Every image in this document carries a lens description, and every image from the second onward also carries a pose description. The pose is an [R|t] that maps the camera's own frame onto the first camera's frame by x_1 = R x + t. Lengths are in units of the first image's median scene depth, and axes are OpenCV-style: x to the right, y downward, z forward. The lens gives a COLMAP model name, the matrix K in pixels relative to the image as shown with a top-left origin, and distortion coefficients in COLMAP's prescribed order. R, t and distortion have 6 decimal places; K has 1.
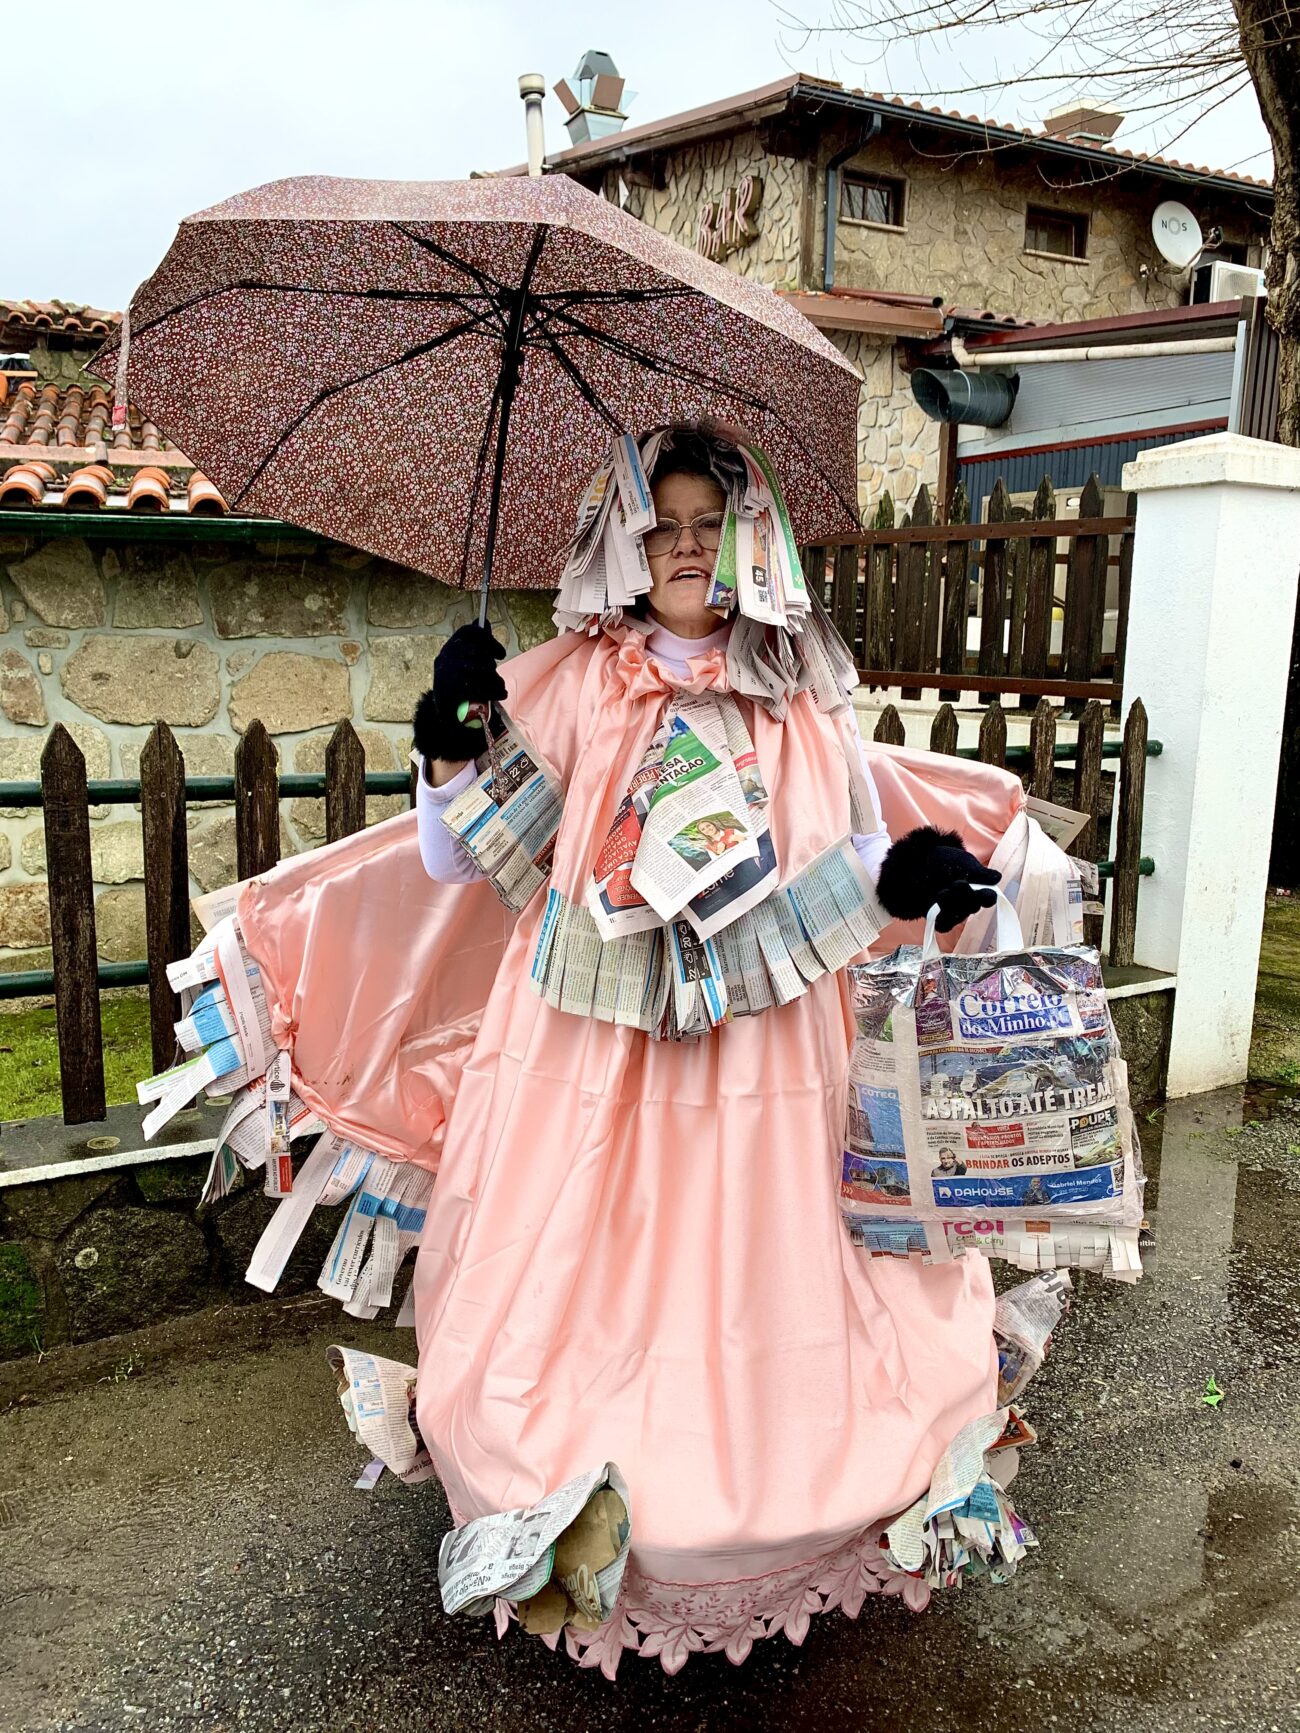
lens RADIAL K [[1458.2, 0, 650.0], [0, 1458.2, 866.5], [0, 0, 1]] dist [0.002544, 0.000518]
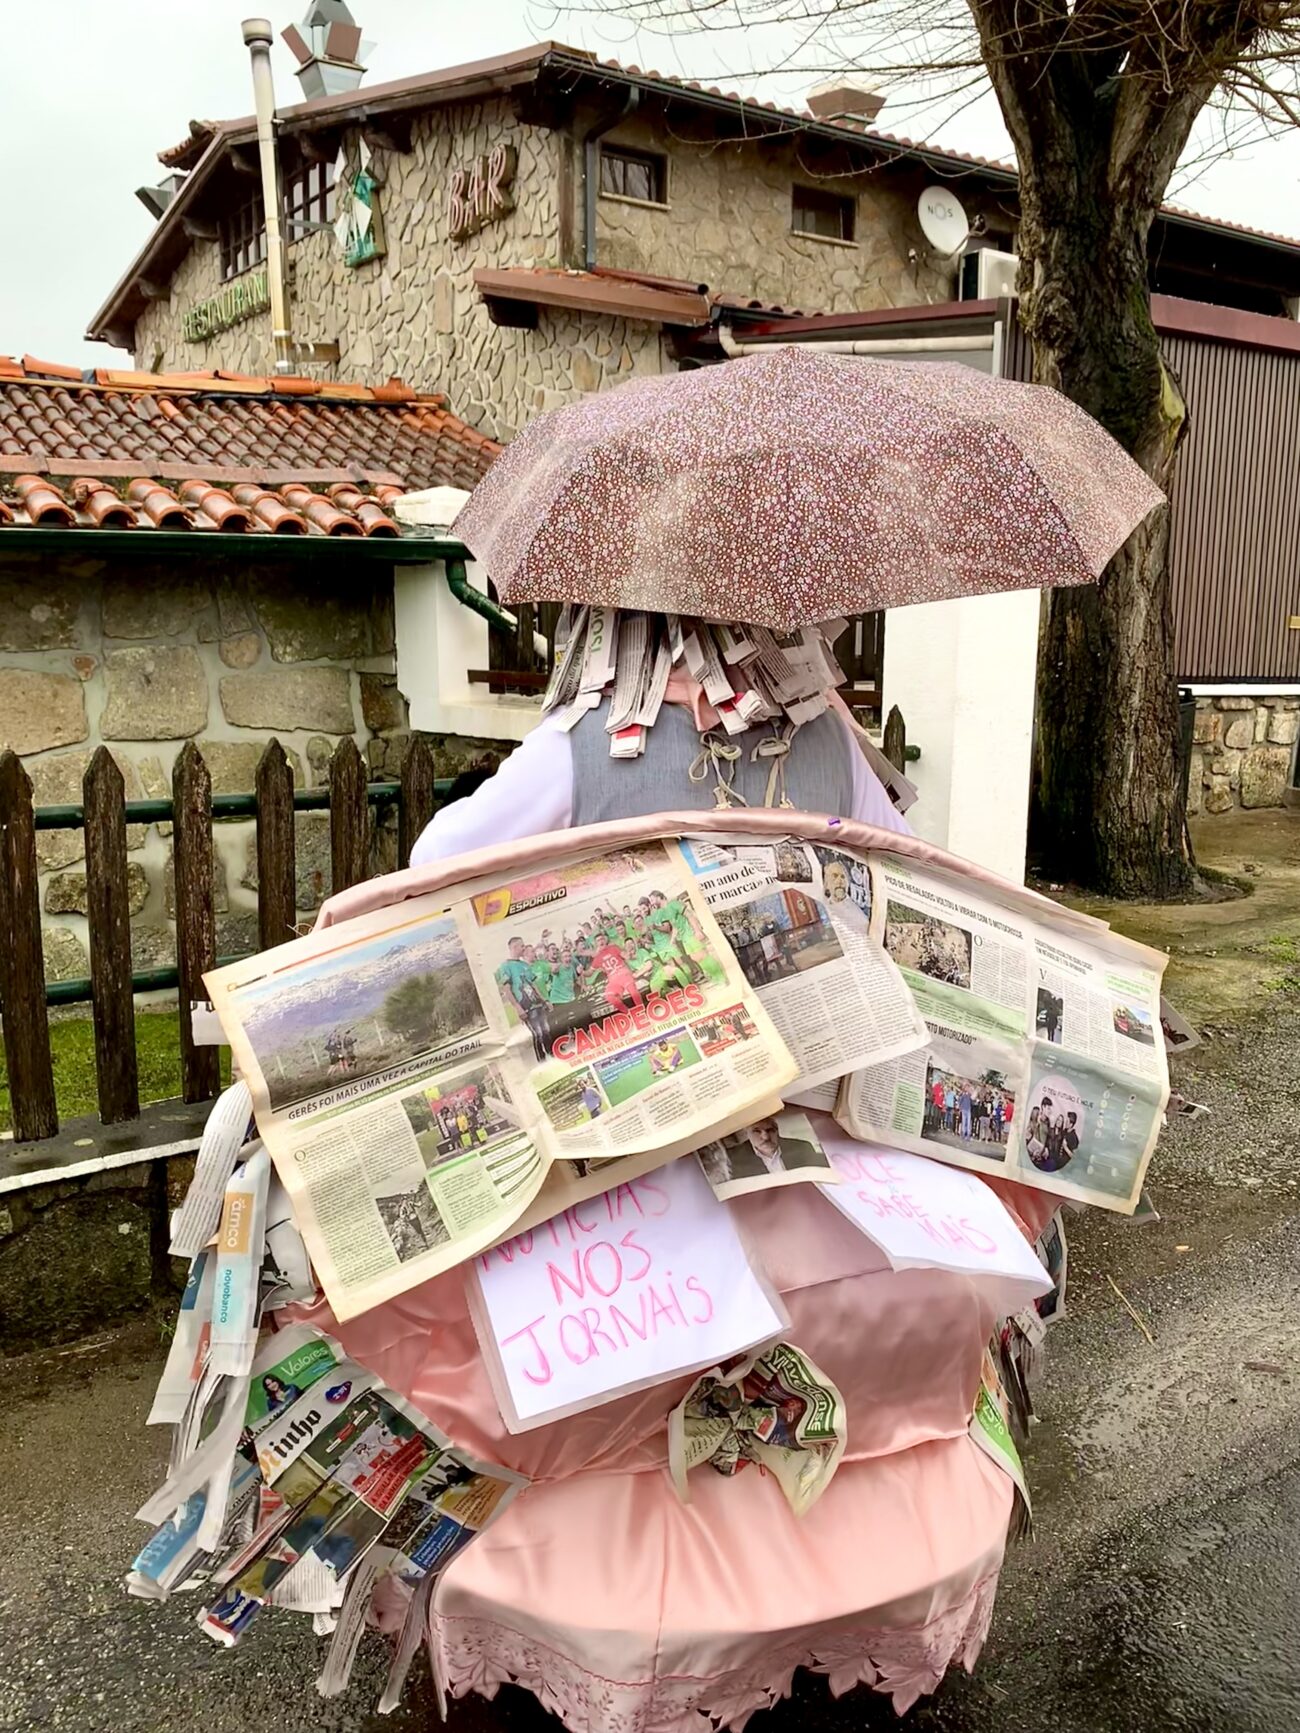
lens RADIAL K [[1401.9, 0, 650.0], [0, 1401.9, 866.5], [0, 0, 1]] dist [0.003896, 0.005929]
pose [[0.986657, -0.037219, 0.158501, 0.001900], [0.038864, 0.999218, -0.007291, -0.001117], [-0.158106, 0.013353, 0.987332, 0.103745]]
